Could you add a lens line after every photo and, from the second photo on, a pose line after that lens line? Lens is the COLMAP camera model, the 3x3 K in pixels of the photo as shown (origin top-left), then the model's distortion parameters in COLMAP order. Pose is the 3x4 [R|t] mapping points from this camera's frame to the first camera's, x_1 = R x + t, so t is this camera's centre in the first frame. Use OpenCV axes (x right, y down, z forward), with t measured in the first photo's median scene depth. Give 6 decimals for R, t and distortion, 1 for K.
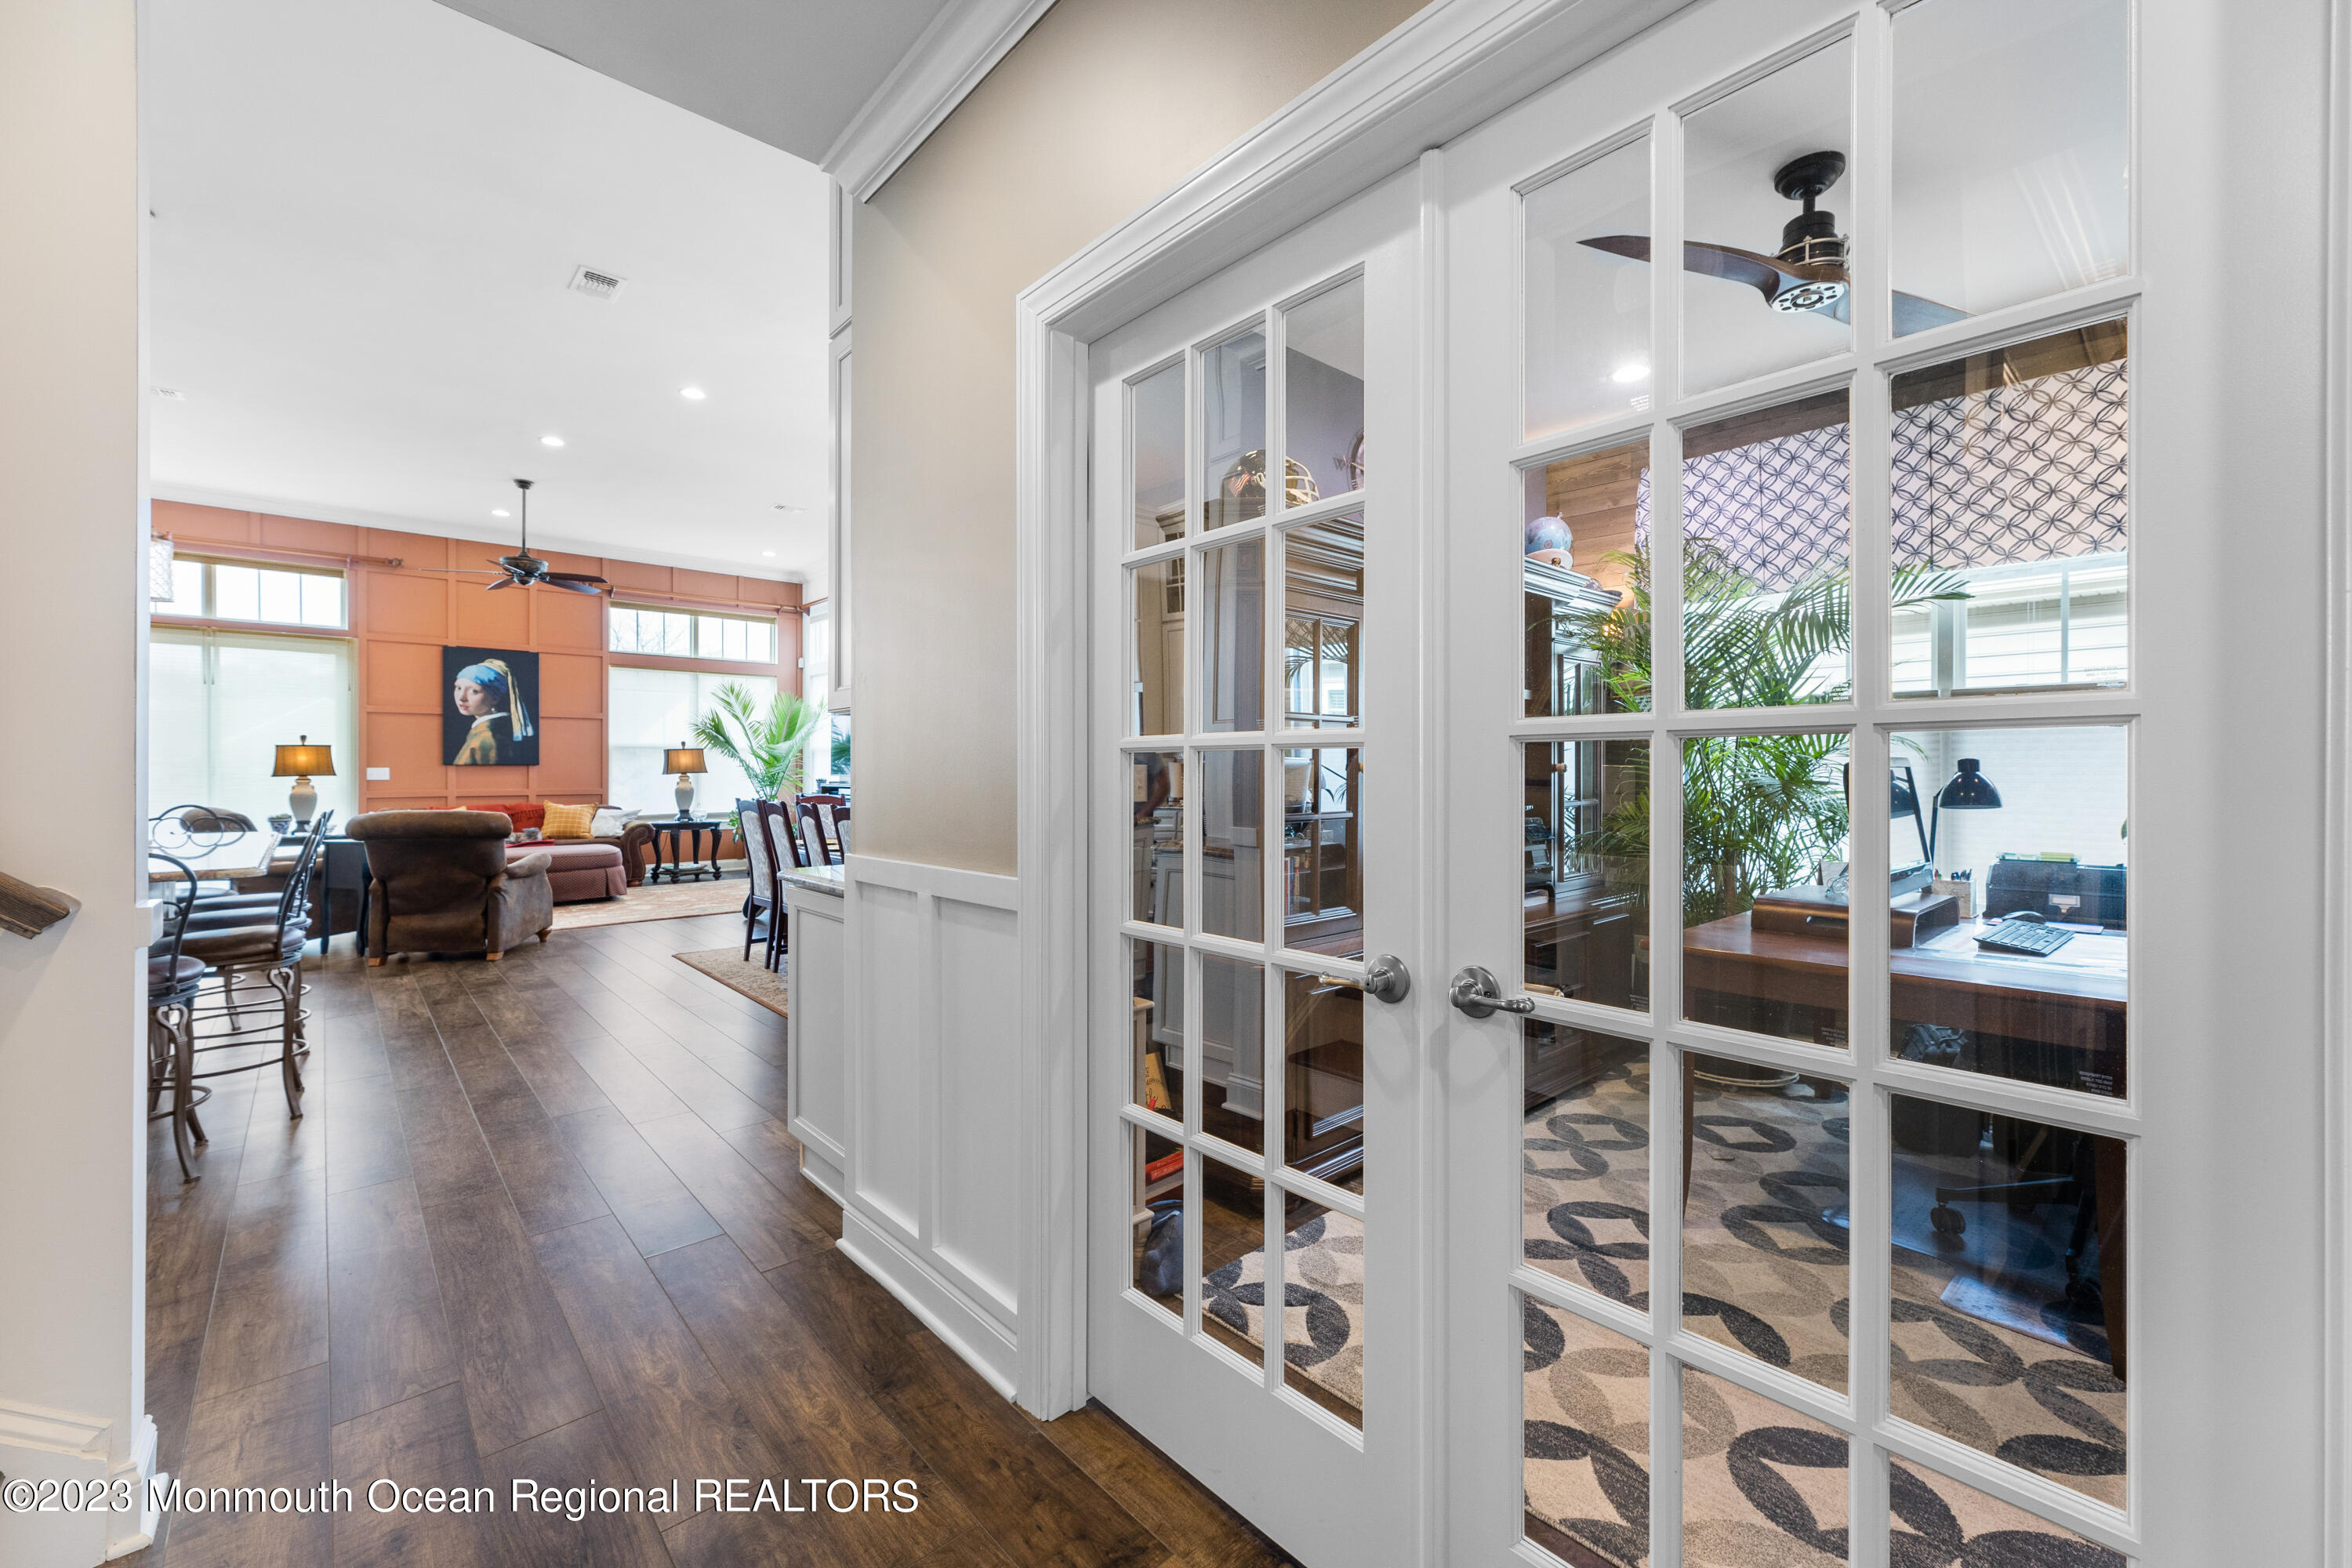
lens RADIAL K [[937.3, 0, 1192.9], [0, 937.3, 775.2], [0, 0, 1]] dist [0.002833, -0.000422]
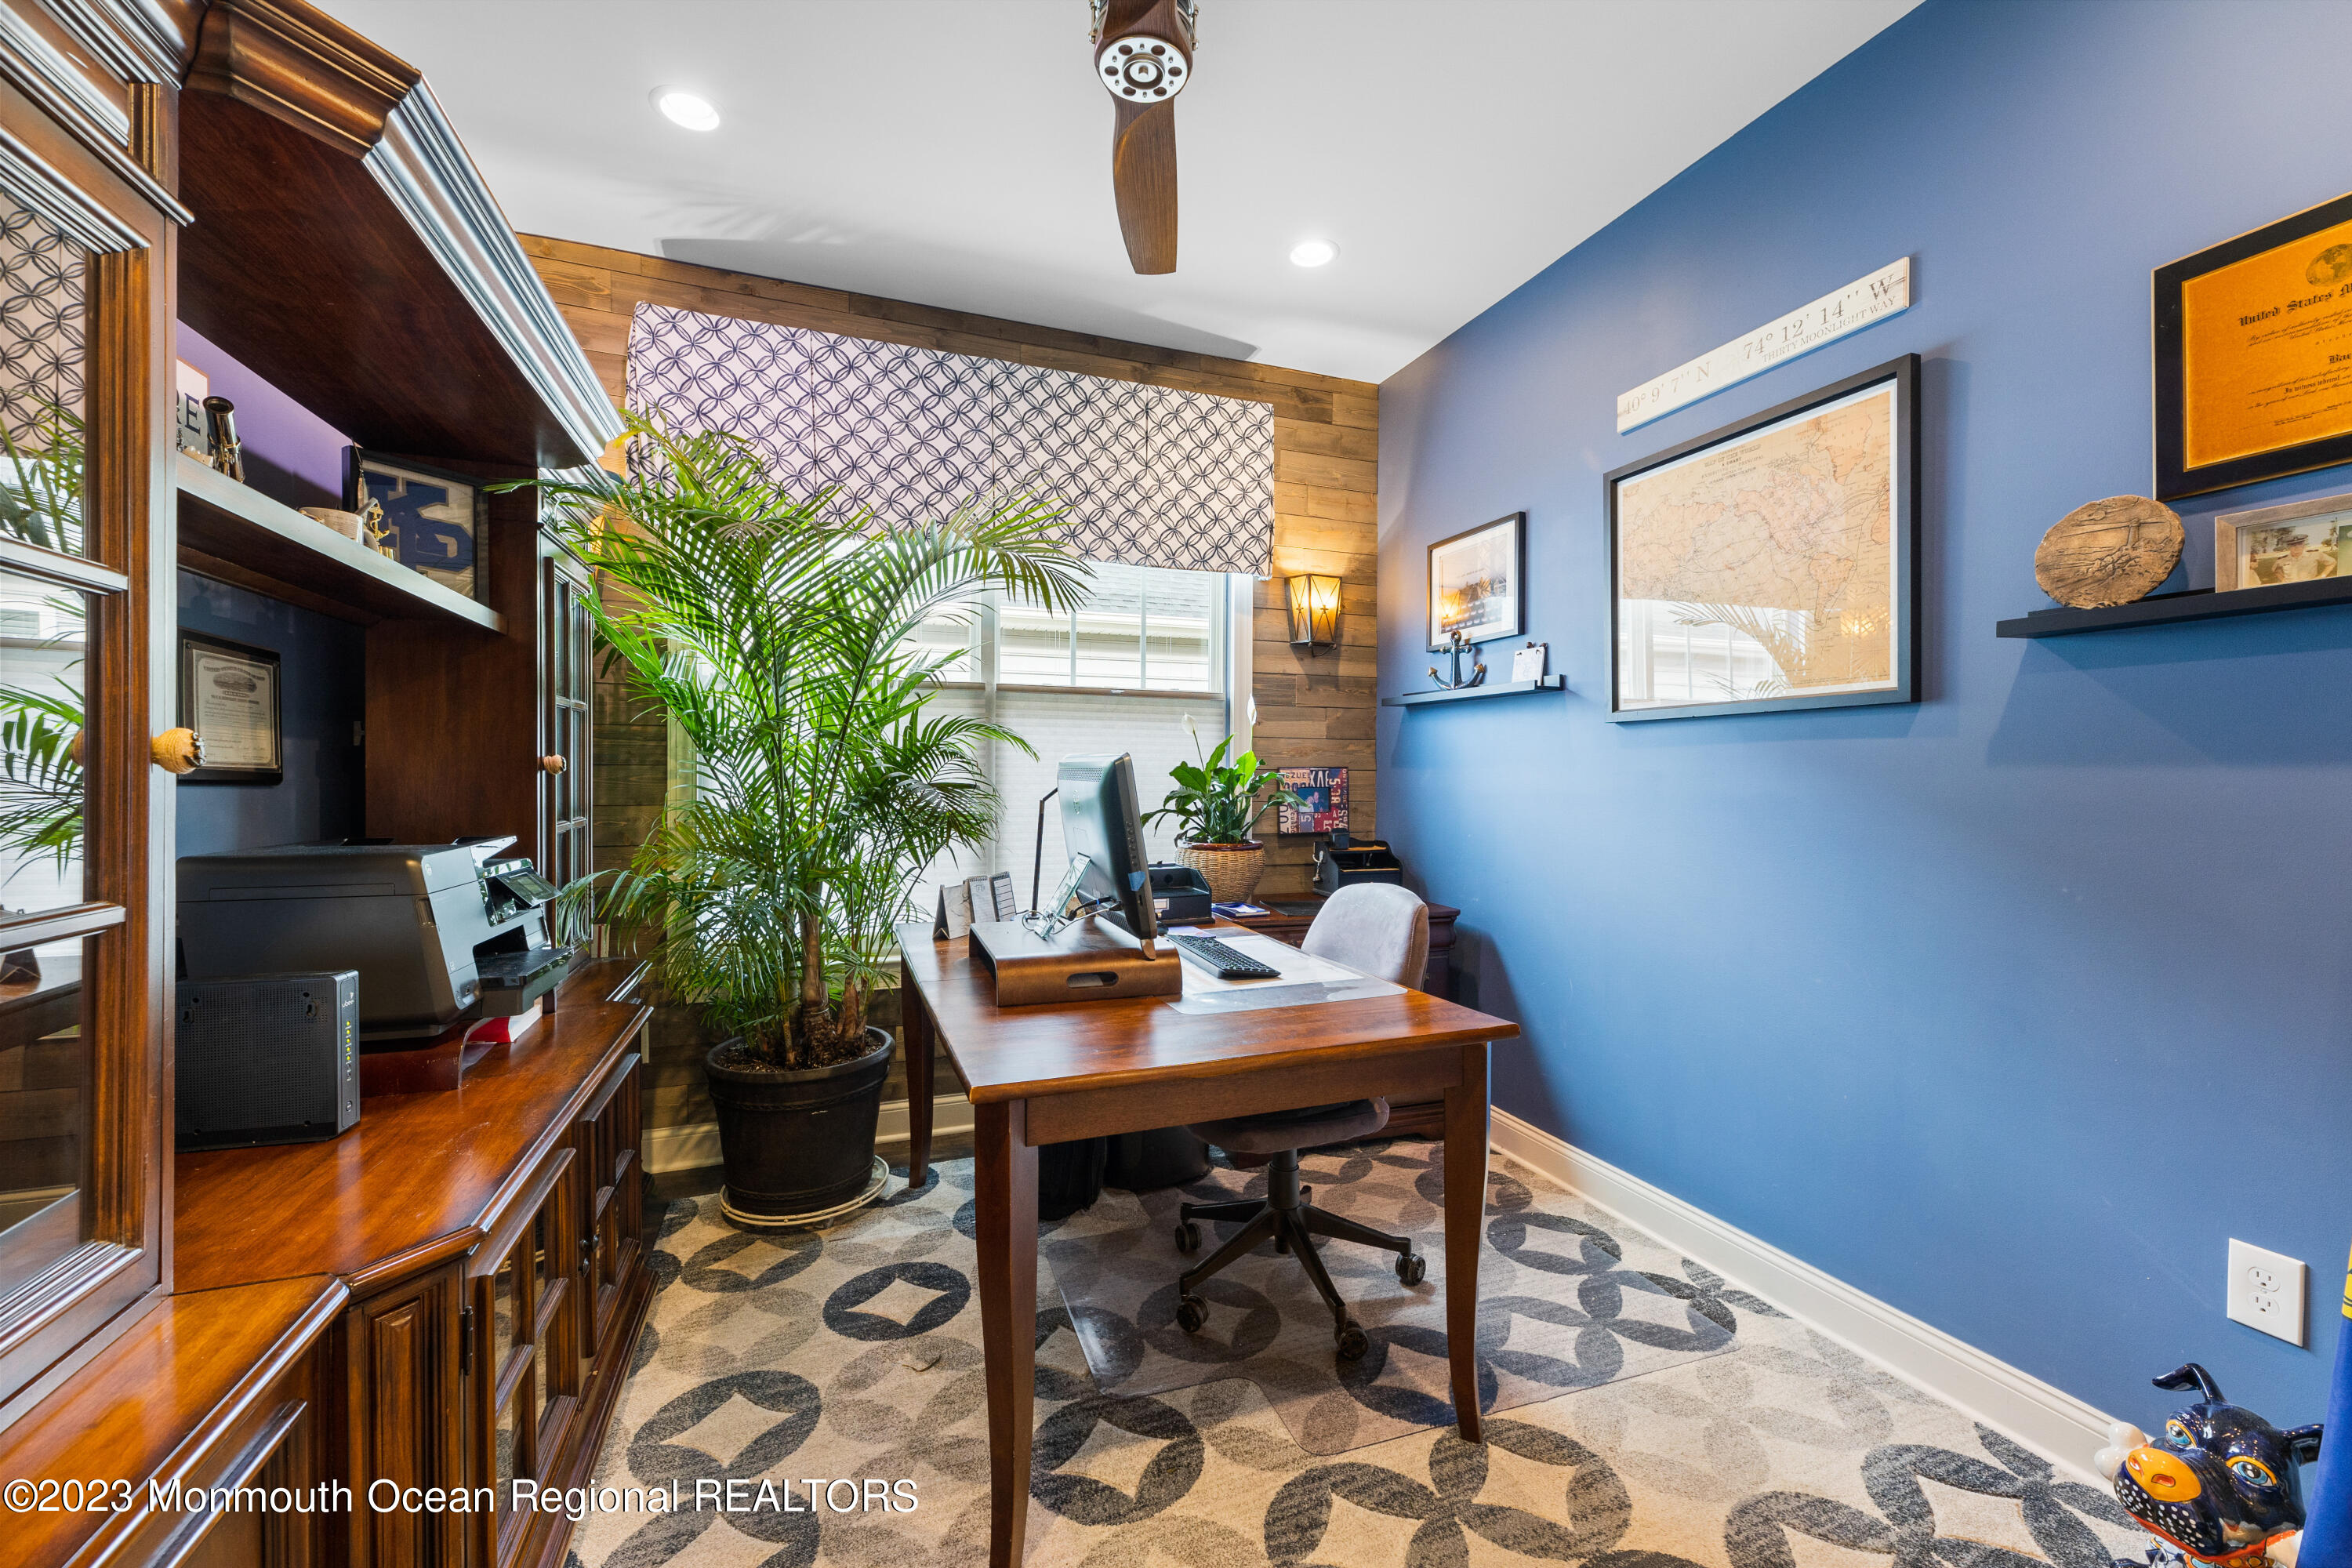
lens RADIAL K [[937.3, 0, 1166.6], [0, 937.3, 785.2], [0, 0, 1]] dist [0.002833, -0.000422]
pose [[0.381435, -0.006952, 0.924369, 0.023986], [0.001843, 0.999975, 0.006760, 0.002352], [-0.924394, -0.000875, 0.381439, 0.517209]]
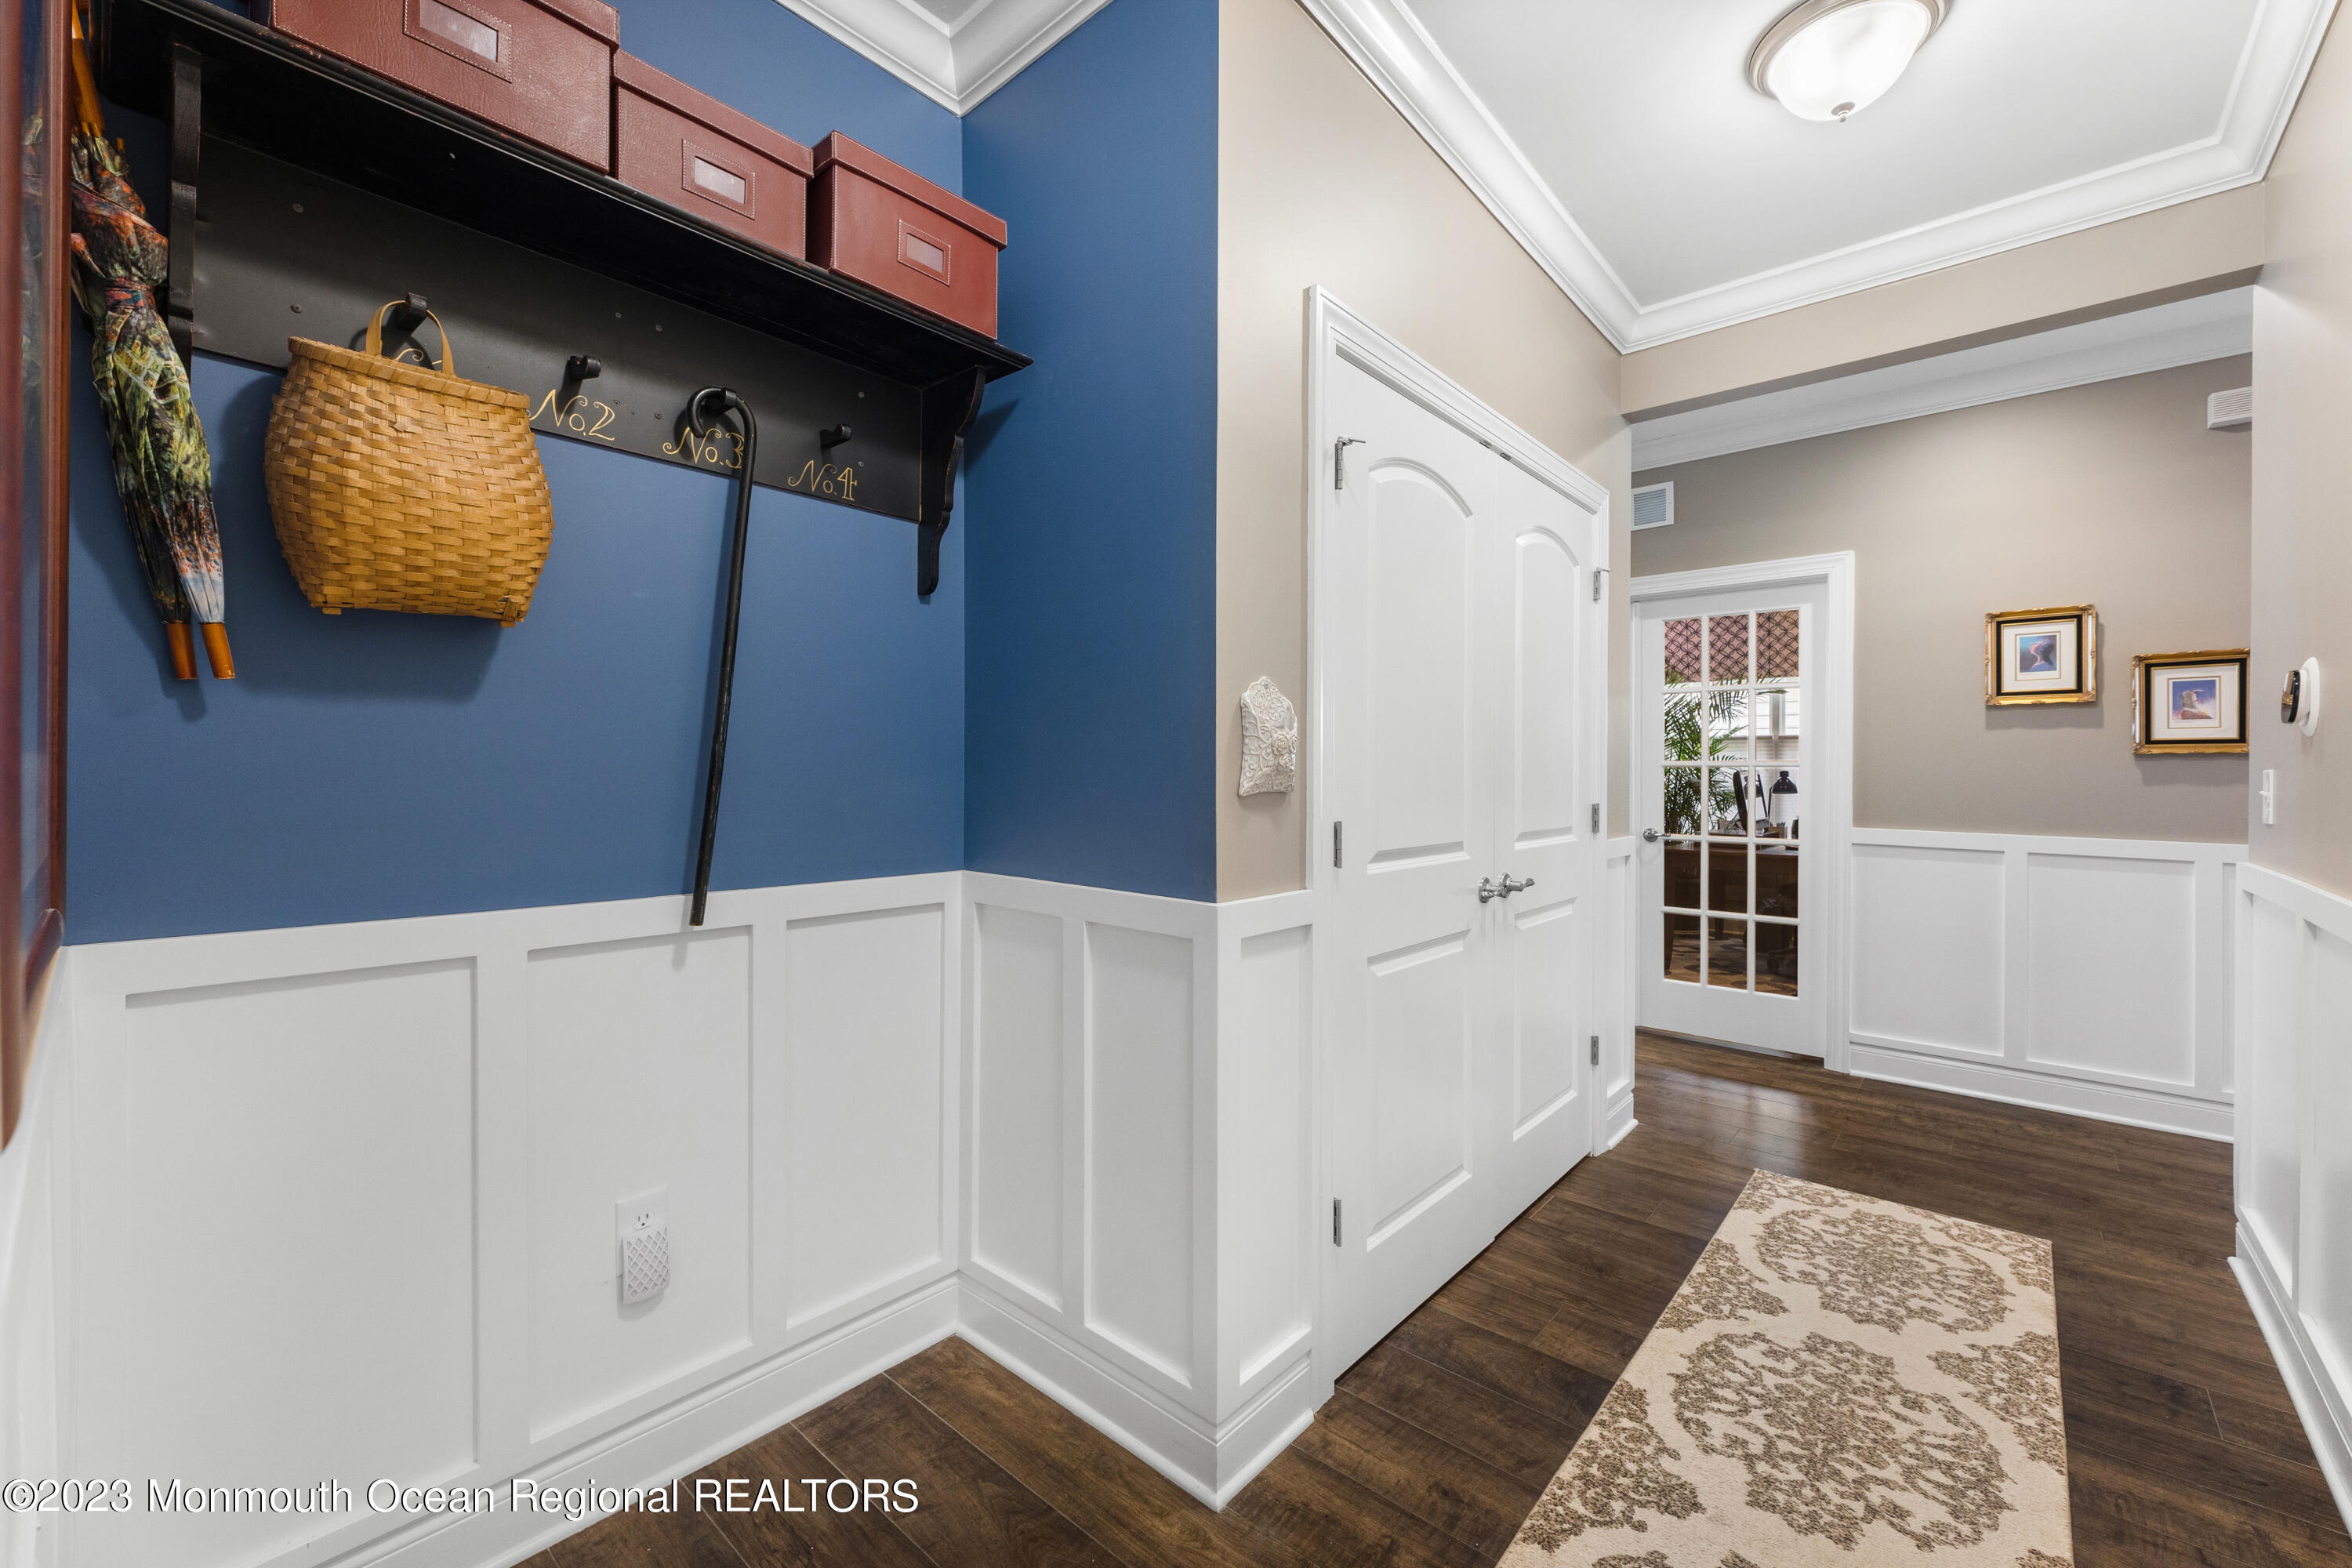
lens RADIAL K [[937.3, 0, 1195.6], [0, 937.3, 772.4], [0, 0, 1]] dist [0.002833, -0.000422]
pose [[0.993524, 0.007739, 0.113363, -0.671707], [-0.007110, 0.999957, -0.005947, 0.007828], [-0.113404, 0.005102, 0.993536, -0.870765]]
